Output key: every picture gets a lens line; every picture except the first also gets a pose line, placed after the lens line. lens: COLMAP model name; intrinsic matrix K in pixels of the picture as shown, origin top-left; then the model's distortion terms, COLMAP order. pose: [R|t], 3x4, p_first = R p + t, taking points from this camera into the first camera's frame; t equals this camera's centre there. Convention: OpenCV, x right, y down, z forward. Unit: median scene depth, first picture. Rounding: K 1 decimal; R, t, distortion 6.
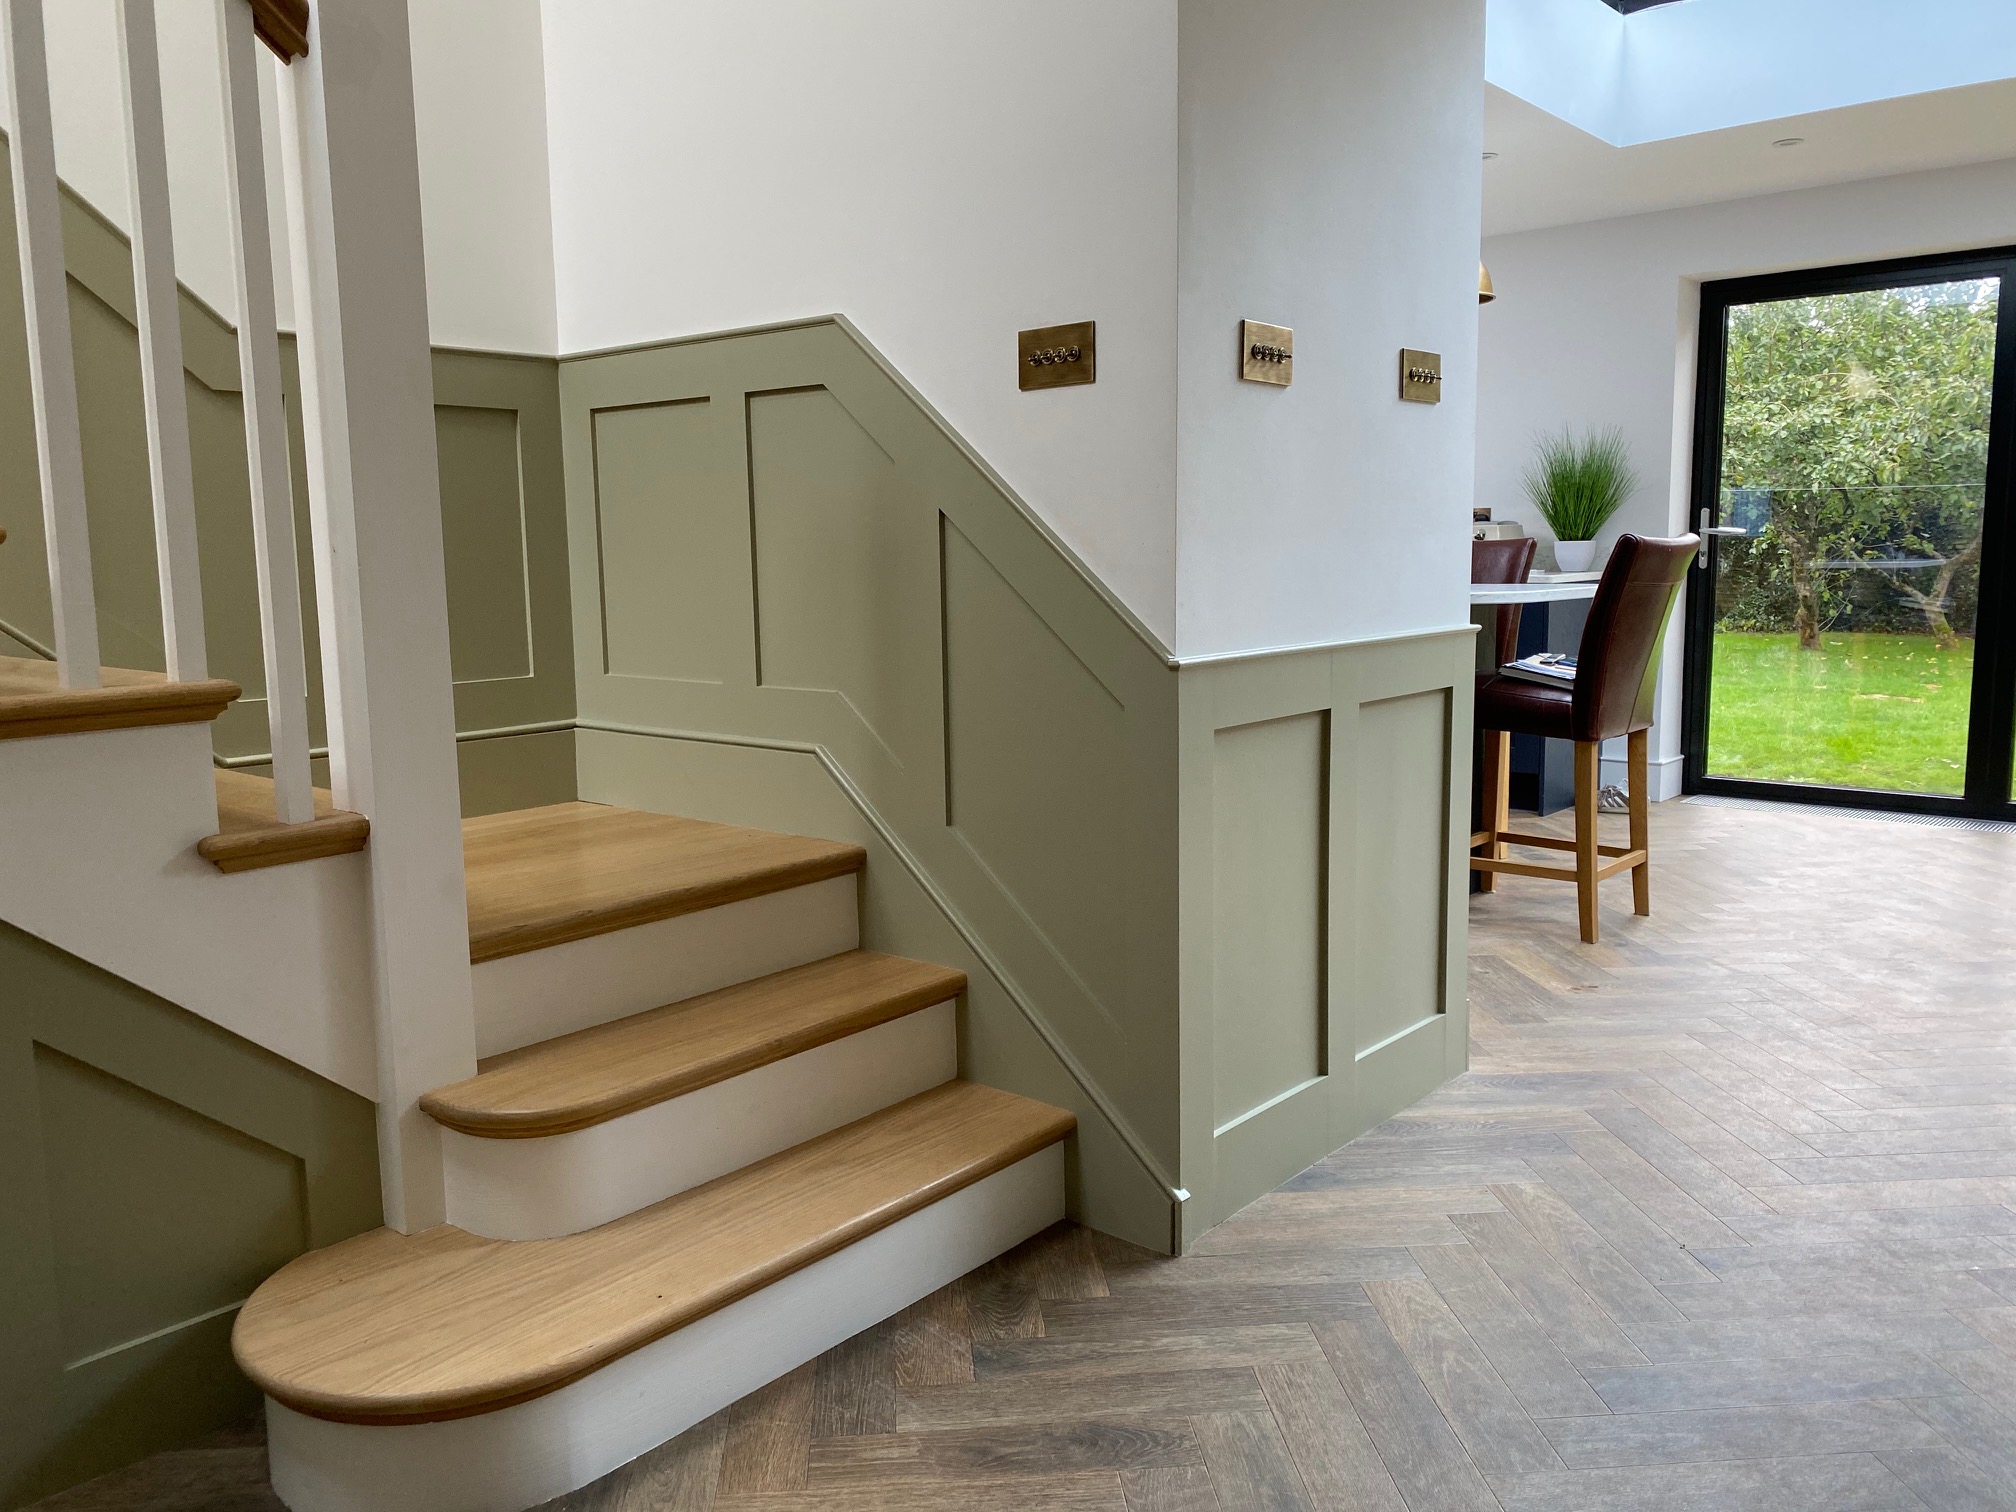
lens RADIAL K [[1537.1, 0, 1012.7], [0, 1537.1, 754.7], [0, 0, 1]] dist [0.016504, -0.007816]
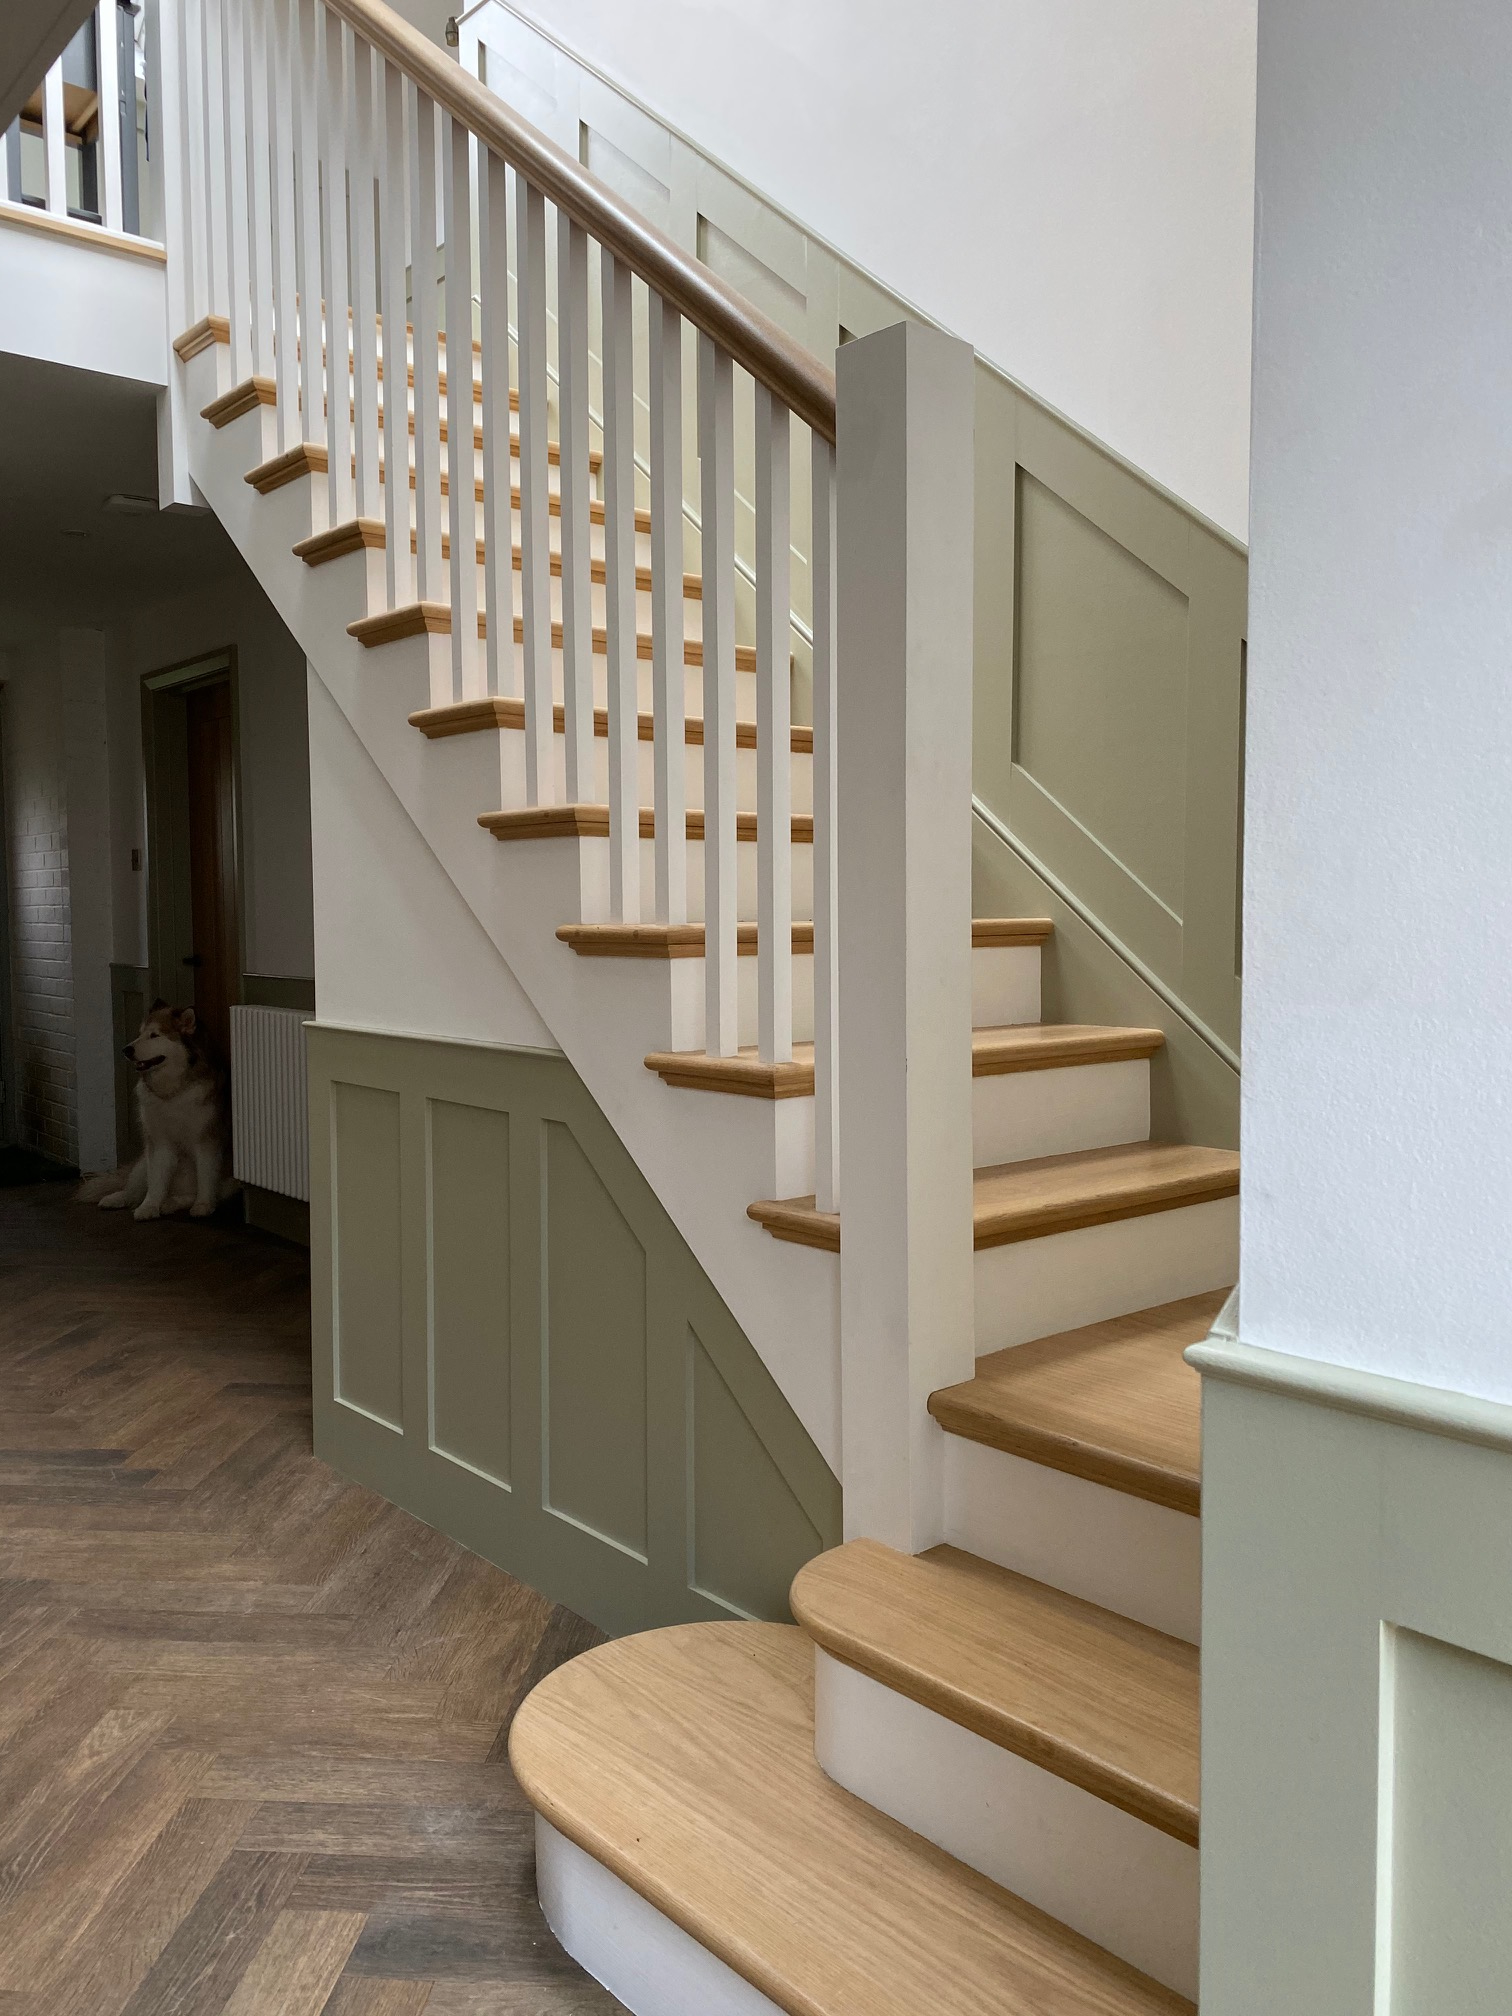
lens RADIAL K [[1550.9, 0, 759.7], [0, 1550.9, 1013.7], [0, 0, 1]] dist [0.025722, -0.022014]
pose [[-0.165219, 0.074215, -0.983461, 0.523870], [-0.129082, 0.986960, 0.096164, -0.171620], [0.977773, 0.142835, -0.153485, 1.048382]]
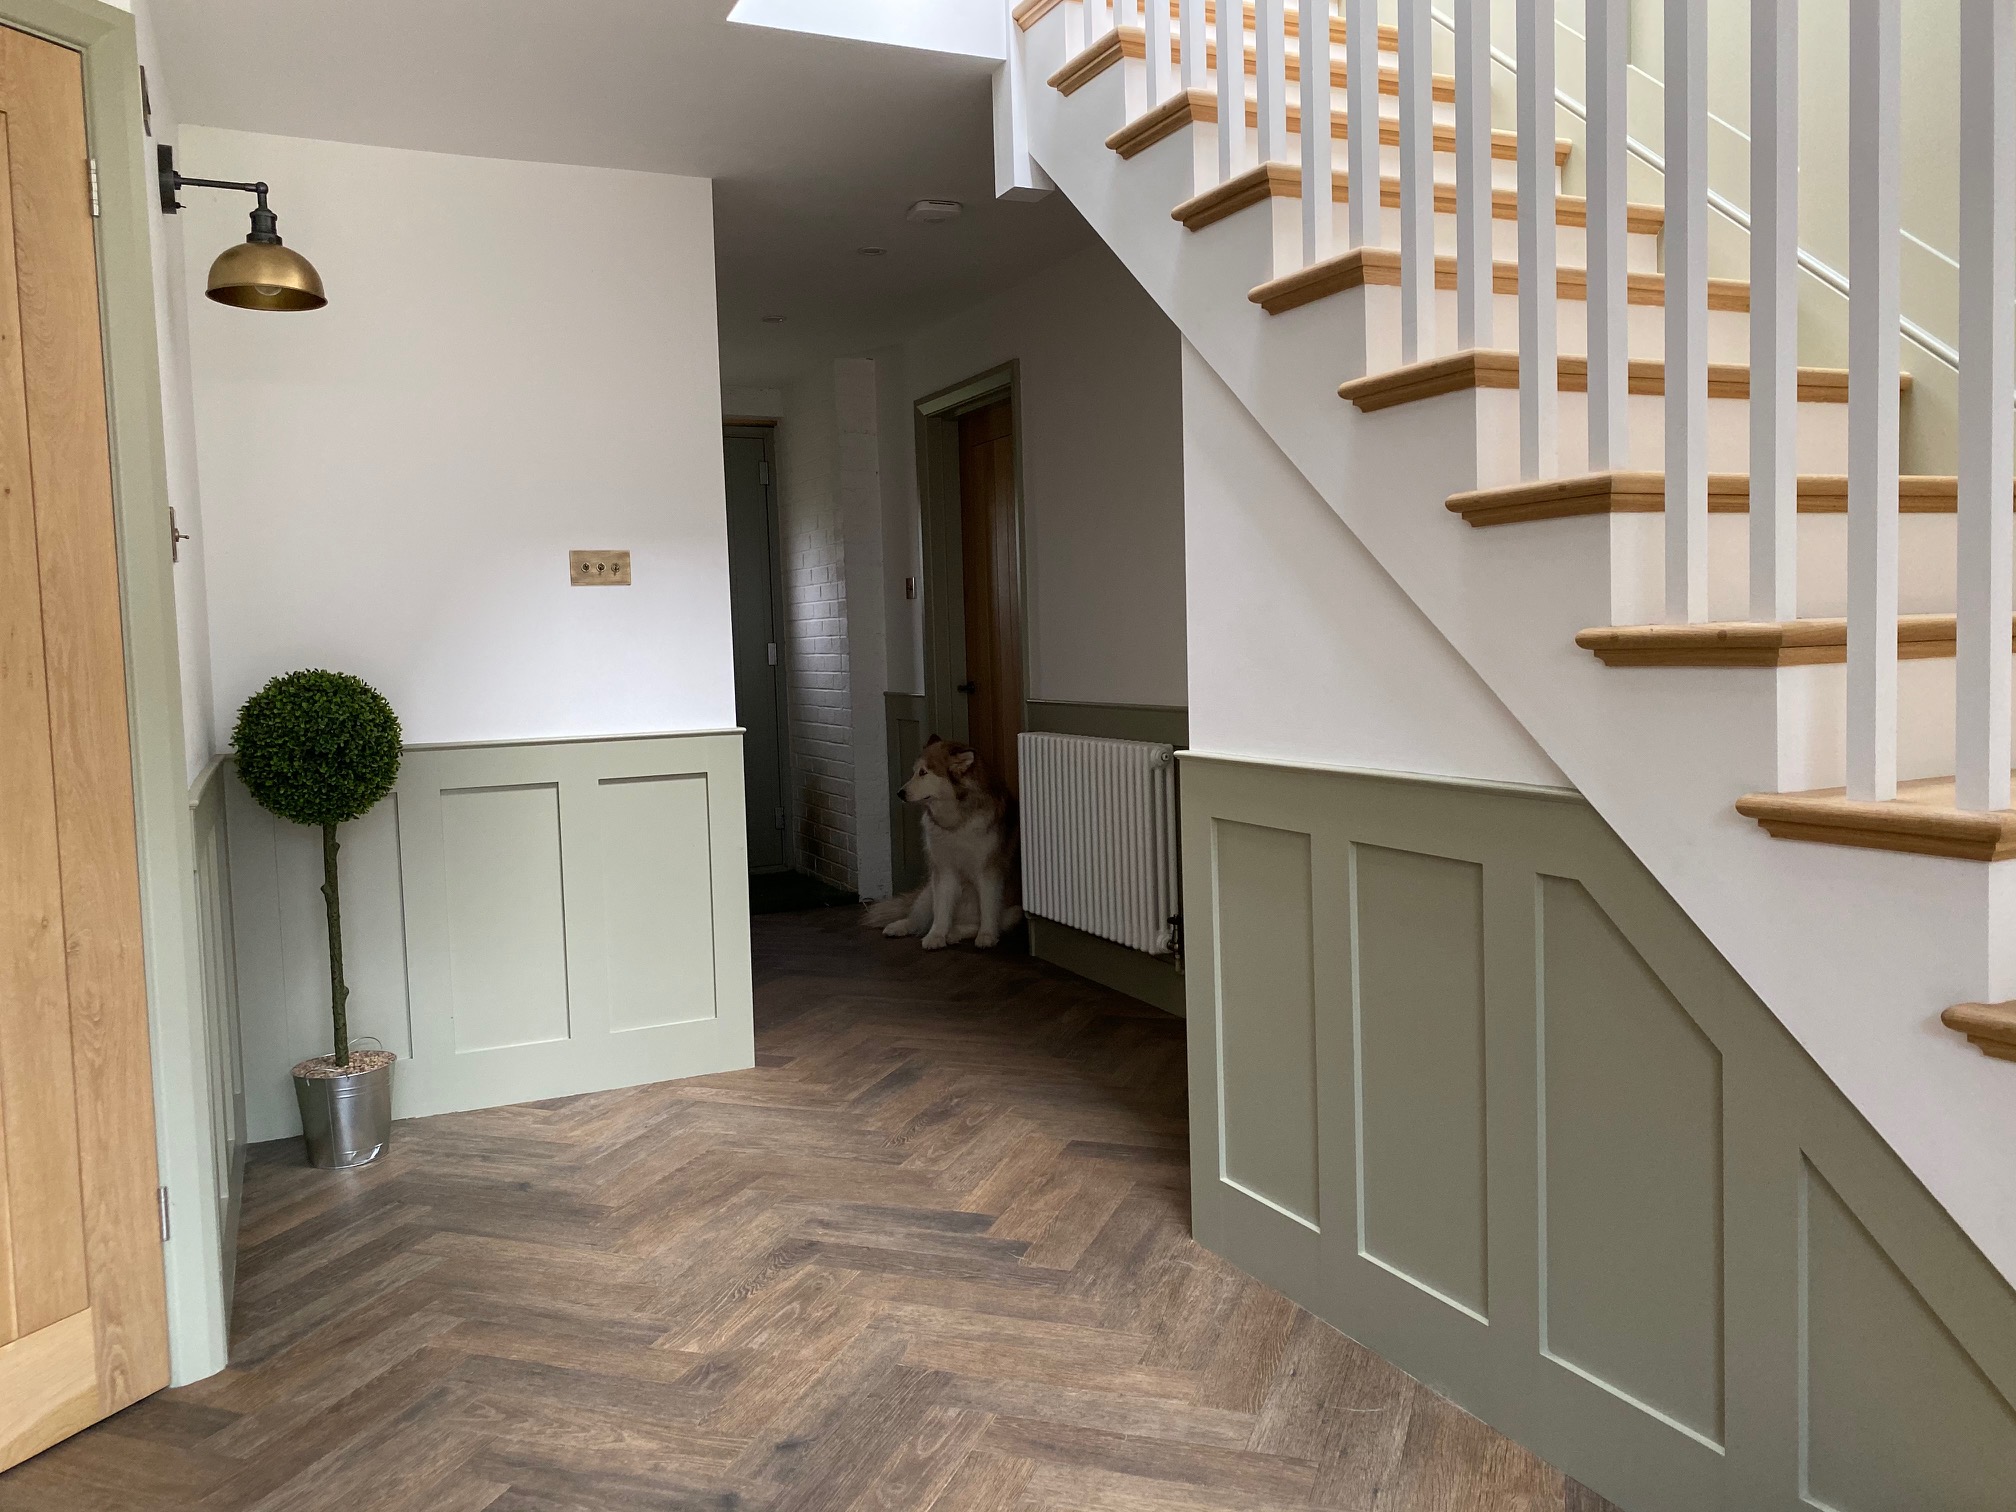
lens RADIAL K [[1535.3, 0, 1008.0], [0, 1535.3, 756.0], [0, 0, 1]] dist [0.007936, -0.008759]
pose [[-0.421429, 0.093816, -0.901996, 0.361896], [-0.082009, 0.986617, 0.140934, -0.131718], [0.903146, 0.133366, -0.408095, 0.783030]]
